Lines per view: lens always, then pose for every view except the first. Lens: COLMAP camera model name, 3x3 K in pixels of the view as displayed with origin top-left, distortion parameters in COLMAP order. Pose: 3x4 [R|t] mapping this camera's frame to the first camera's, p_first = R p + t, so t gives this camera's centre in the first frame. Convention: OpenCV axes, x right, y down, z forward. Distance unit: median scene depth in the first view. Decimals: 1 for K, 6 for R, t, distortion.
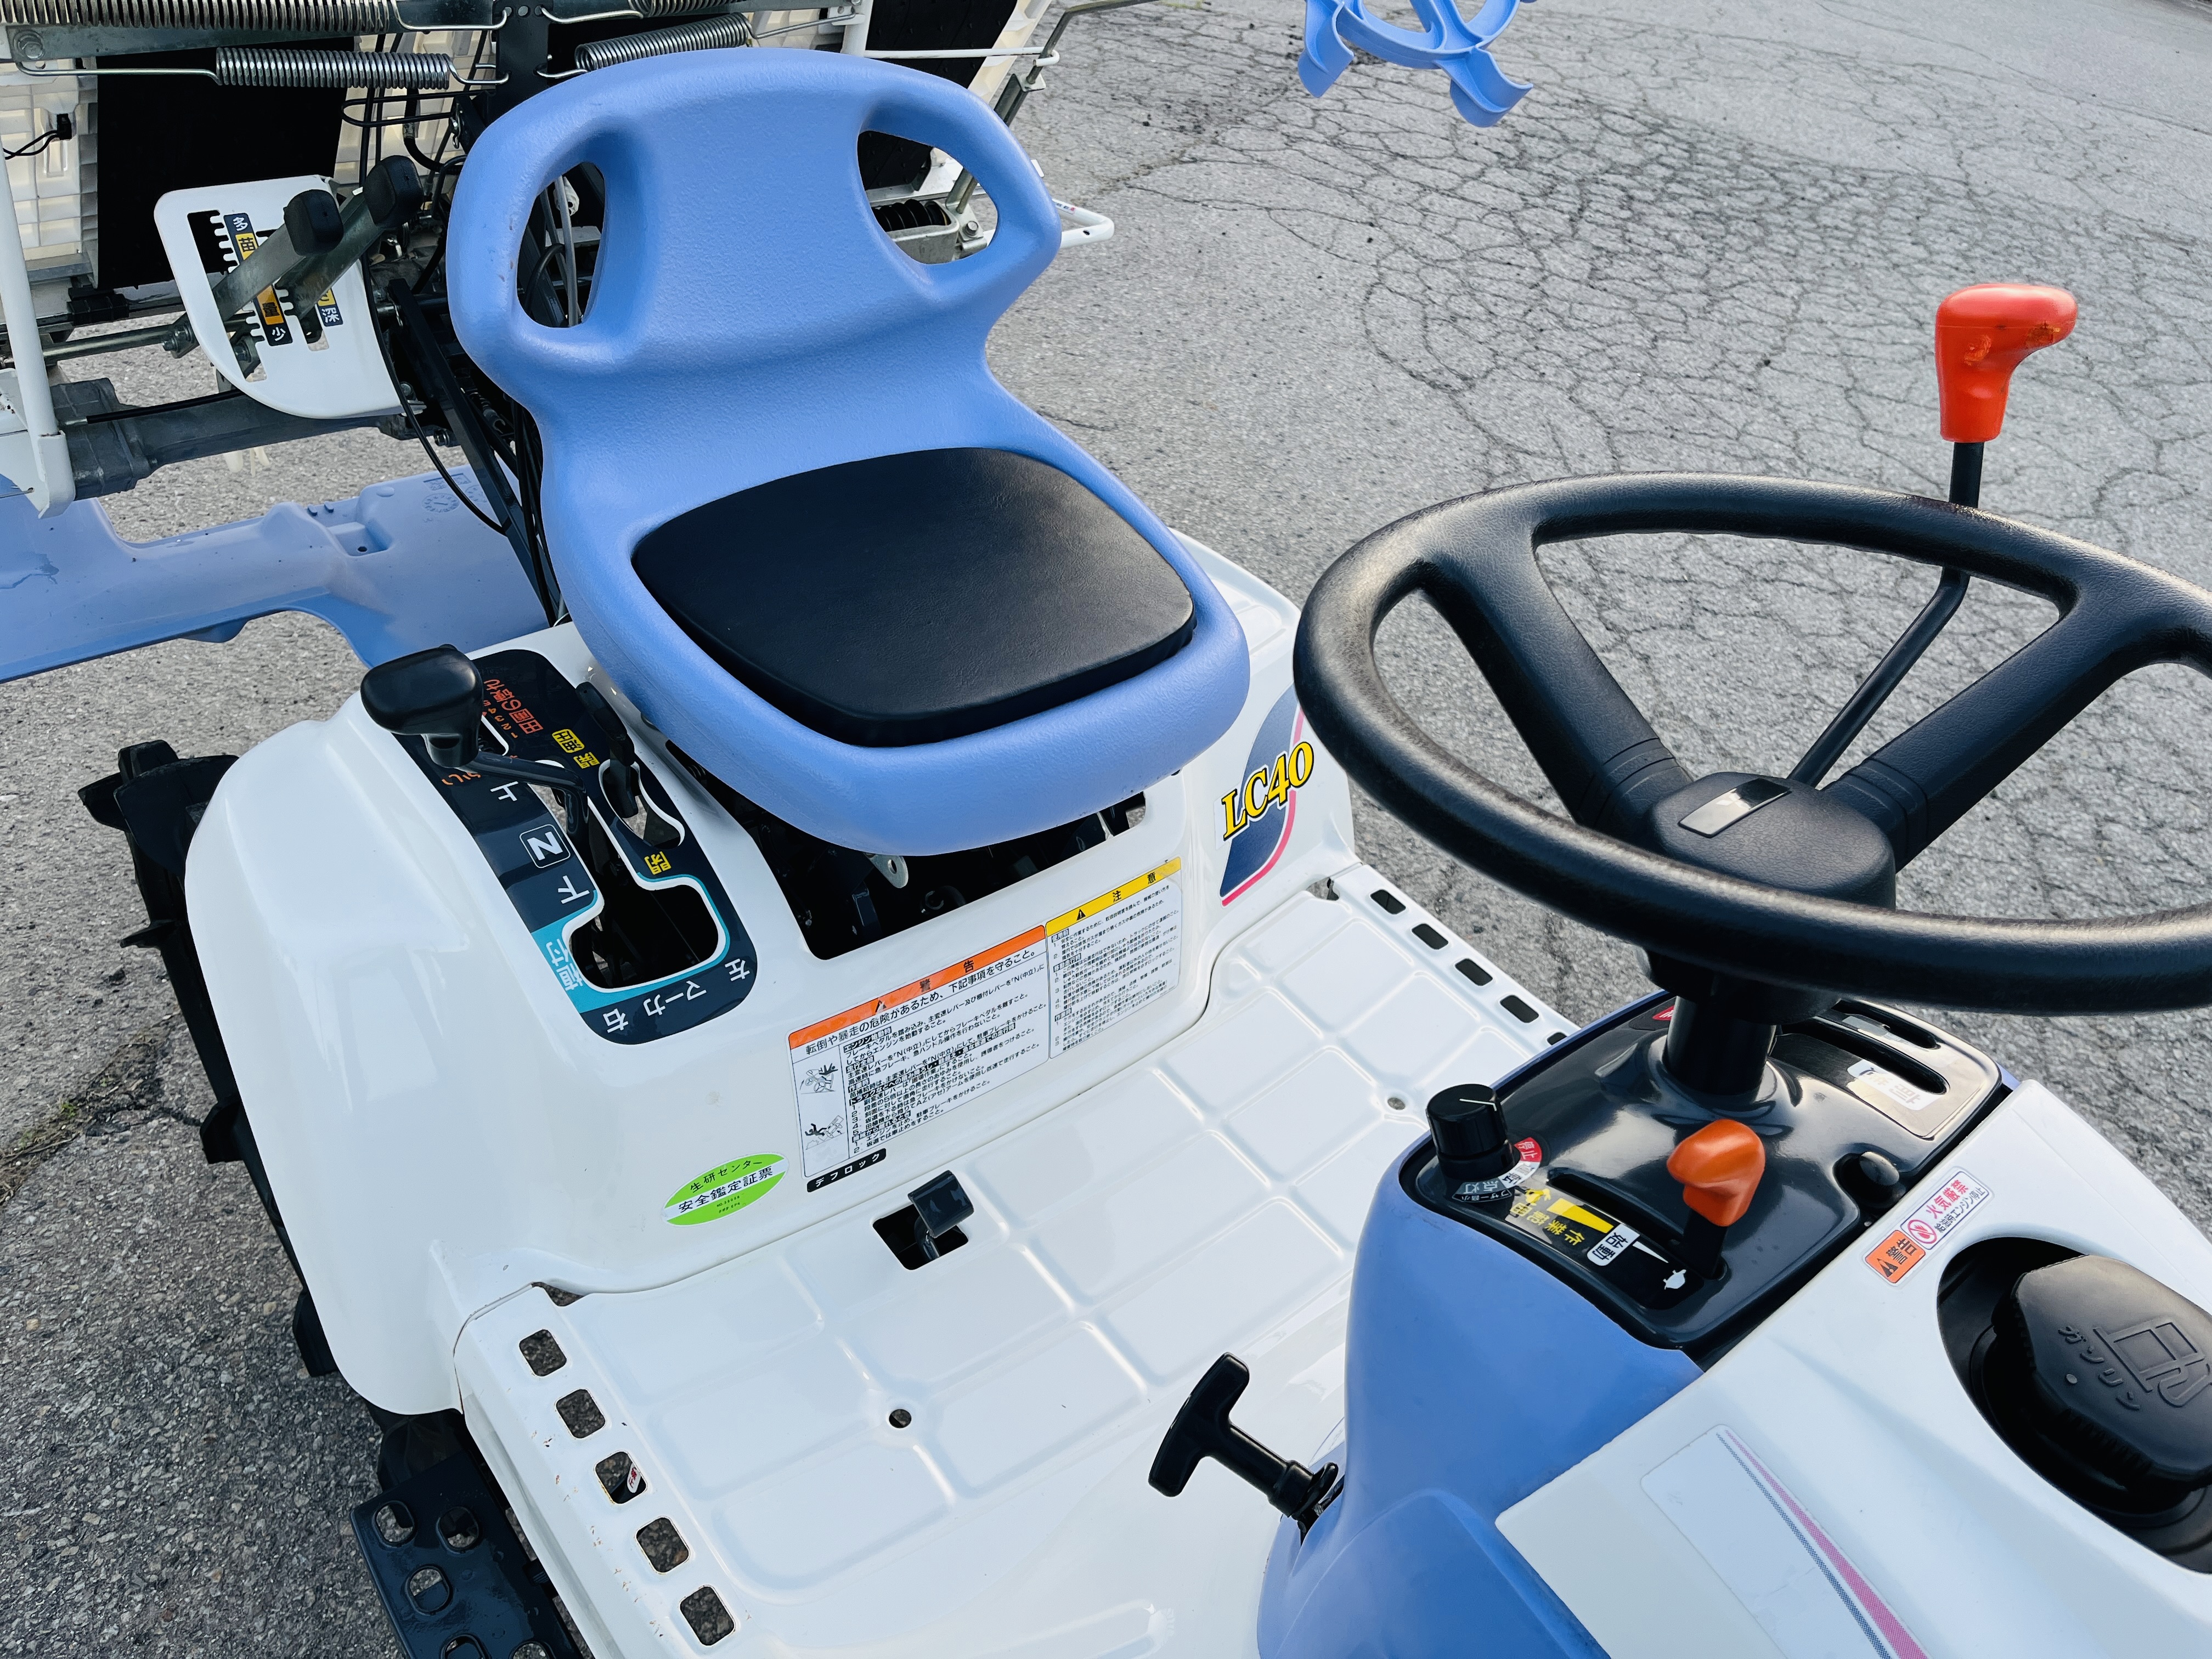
lens RADIAL K [[1658.4, 0, 1115.5], [0, 1658.4, 816.0], [0, 0, 1]] dist [0.064715, -0.103717]
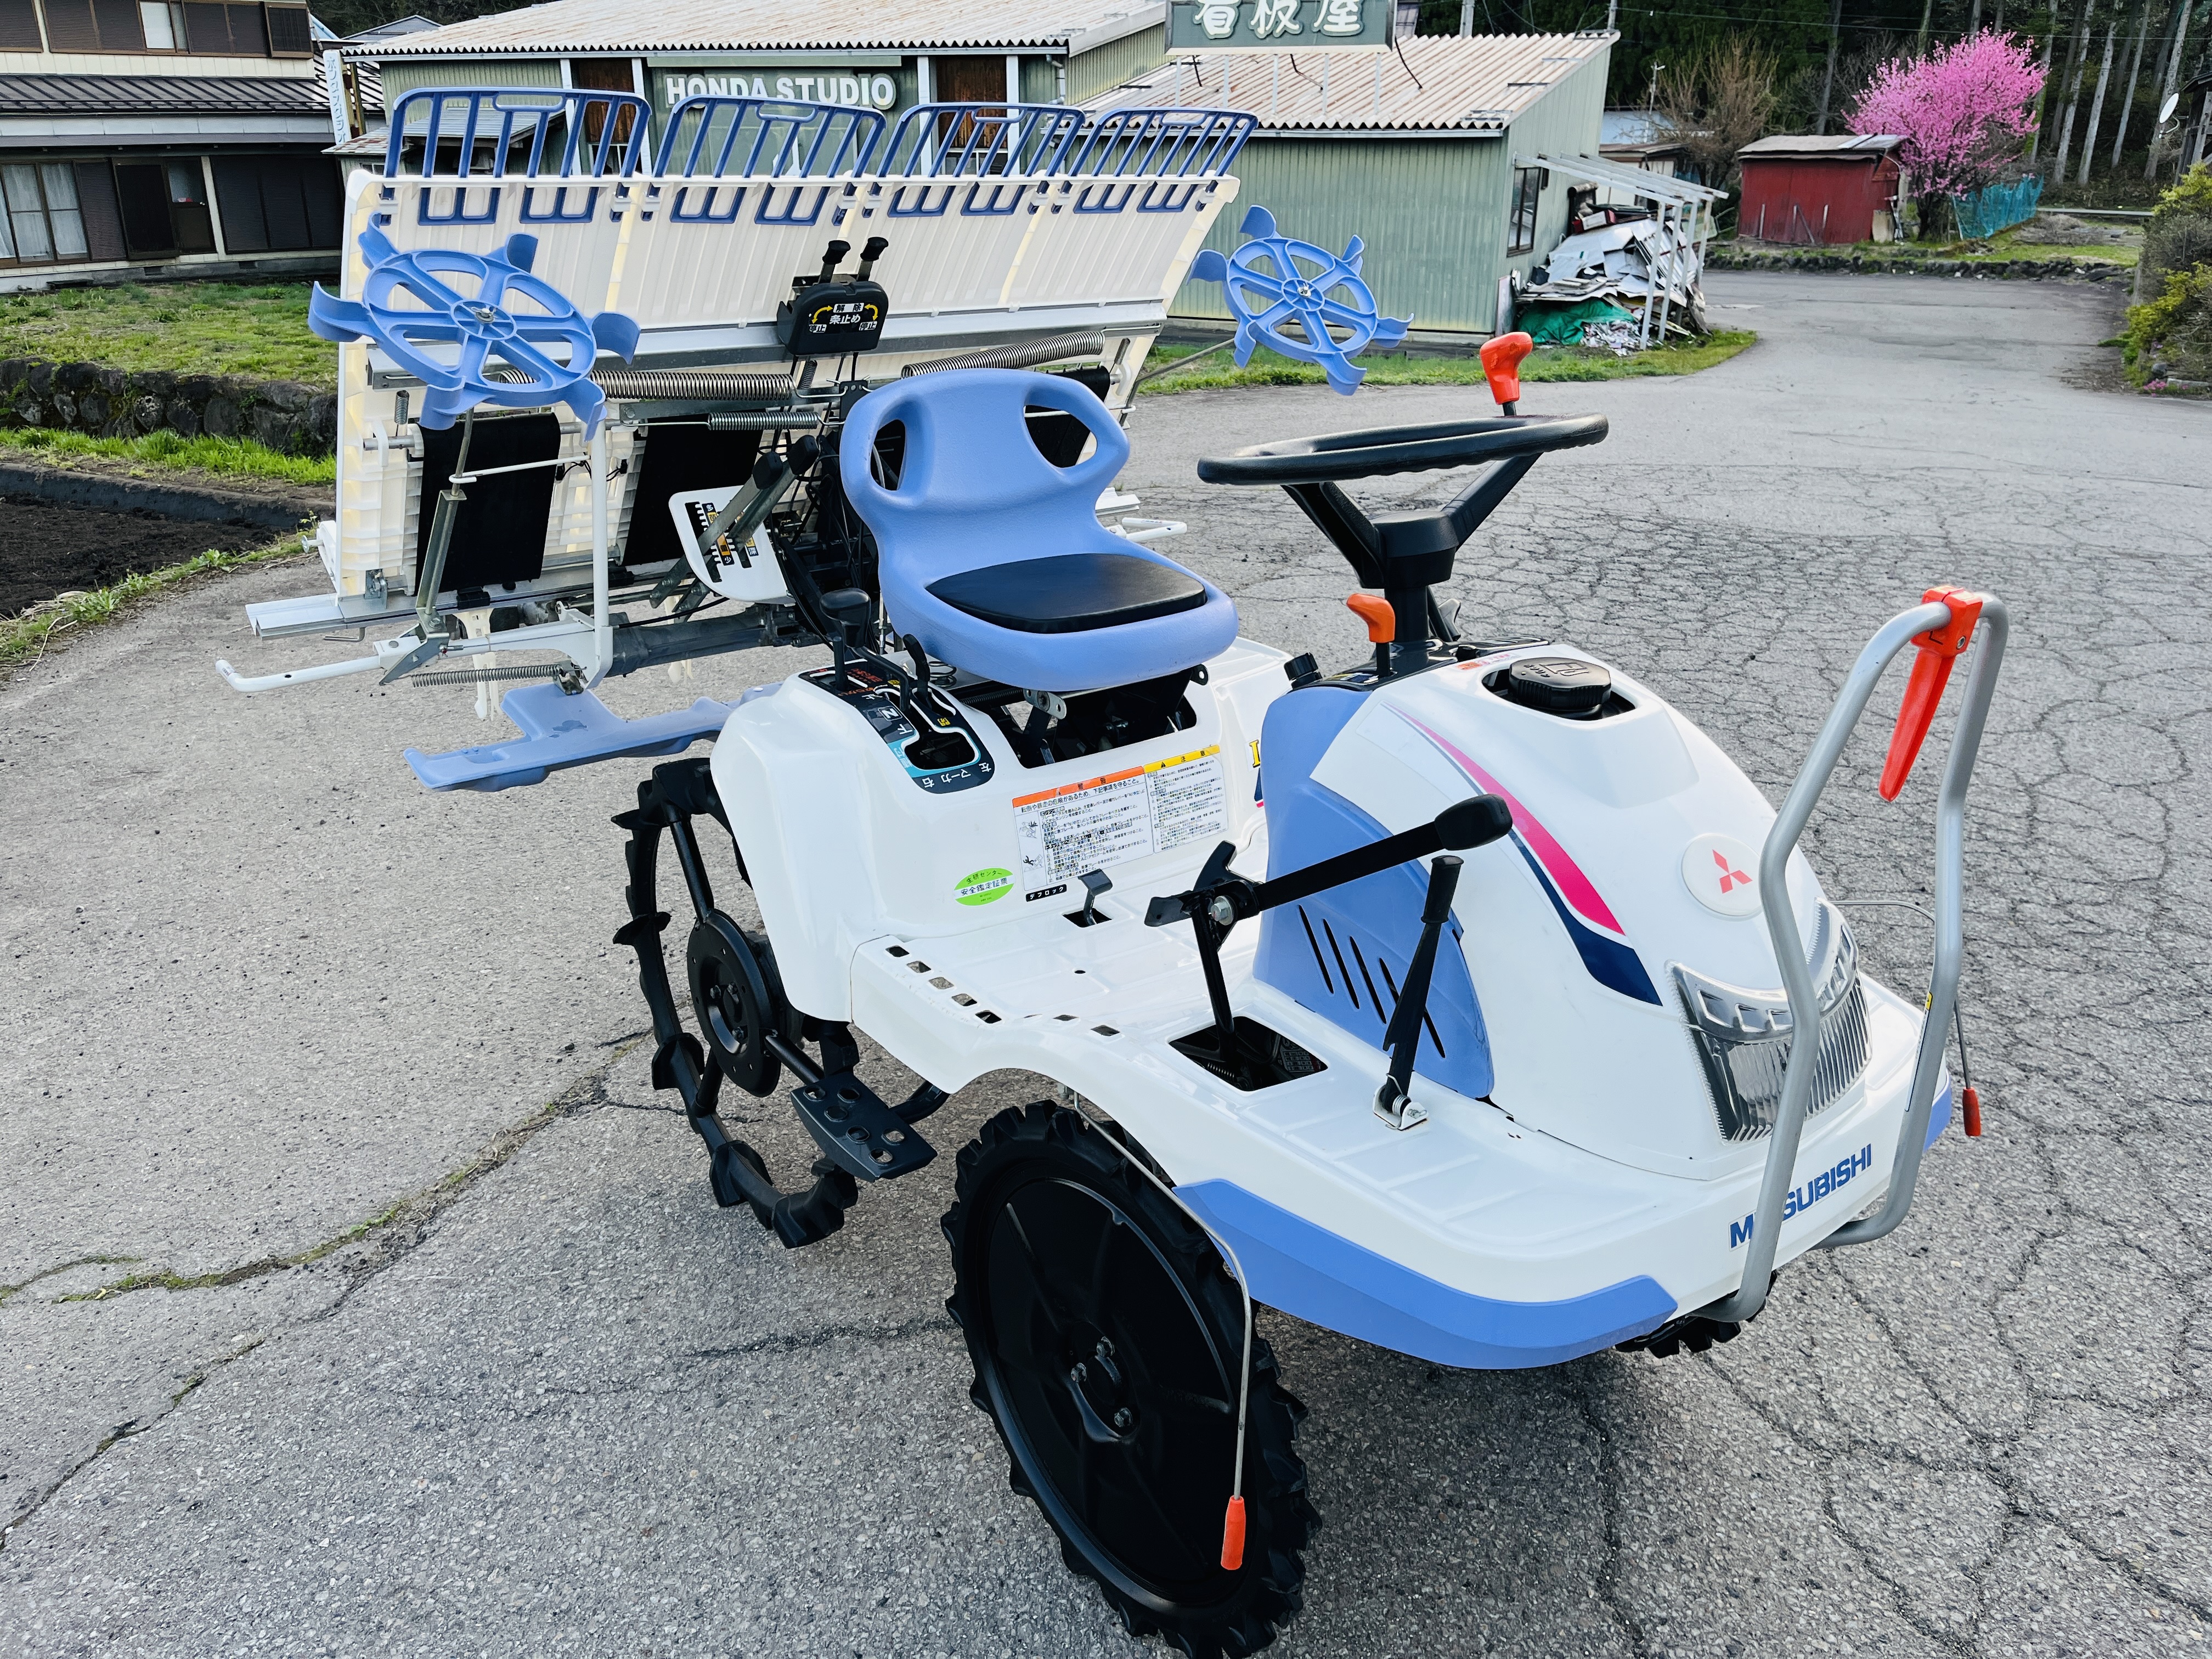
lens RADIAL K [[1658.4, 0, 1115.4], [0, 1658.4, 816.5], [0, 0, 1]] dist [0.064715, -0.103717]
pose [[0.990112, -0.102420, -0.095852, 0.027229], [0.069239, 0.951090, -0.301055, 0.186420], [0.121998, 0.291441, 0.948777, -0.207309]]
